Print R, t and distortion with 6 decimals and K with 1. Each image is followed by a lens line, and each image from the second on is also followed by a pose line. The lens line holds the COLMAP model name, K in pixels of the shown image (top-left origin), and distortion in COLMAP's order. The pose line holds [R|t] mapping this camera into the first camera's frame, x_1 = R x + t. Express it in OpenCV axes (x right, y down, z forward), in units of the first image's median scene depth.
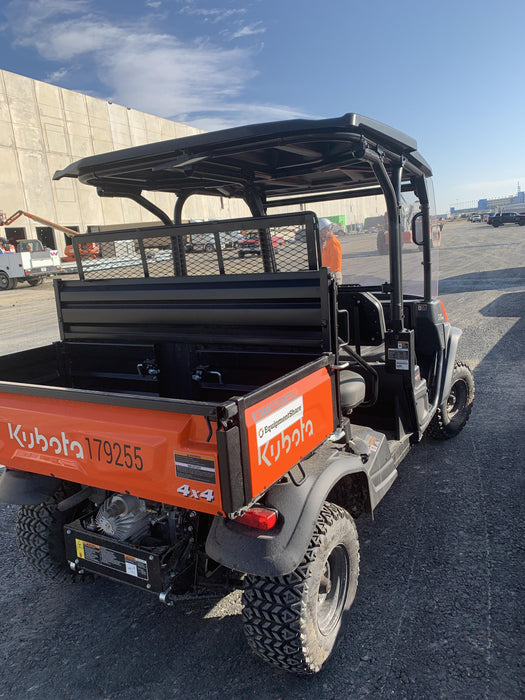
lens RADIAL K [[537.8, 0, 262.5], [0, 537.8, 350.0], [0, 0, 1]] dist [0.116180, -0.376679]
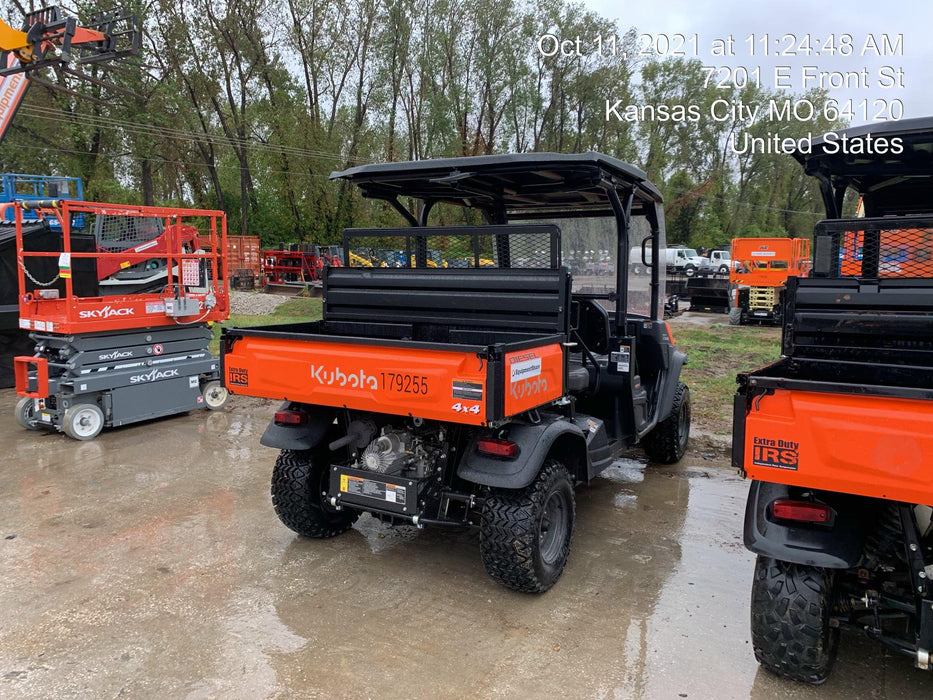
lens RADIAL K [[716.8, 0, 466.5], [0, 716.8, 350.0], [0, 0, 1]] dist [0.116180, -0.376679]
pose [[0.996817, 0.078993, 0.010783, -0.114247], [-0.077827, 0.993478, -0.083329, 0.197661], [-0.017295, 0.082225, 0.996464, -0.664202]]
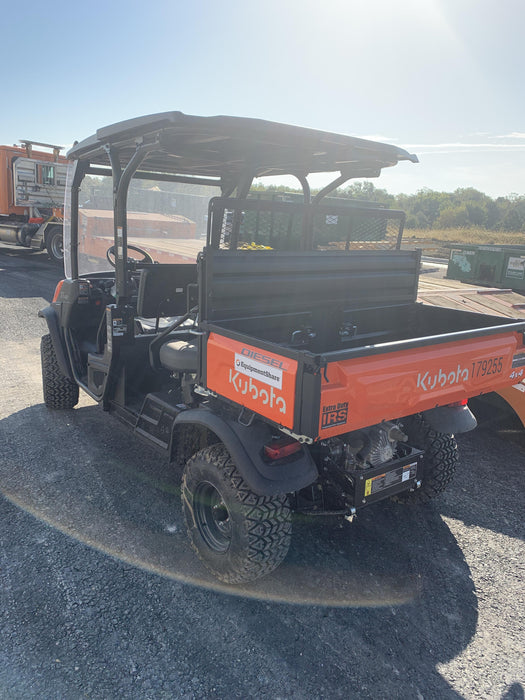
lens RADIAL K [[537.8, 0, 262.5], [0, 537.8, 350.0], [0, 0, 1]] dist [0.116180, -0.376679]
pose [[0.377132, -0.130769, 0.916881, -1.527855], [0.104868, 0.989645, 0.098012, -0.059112], [-0.920203, 0.059188, 0.386940, 0.793579]]
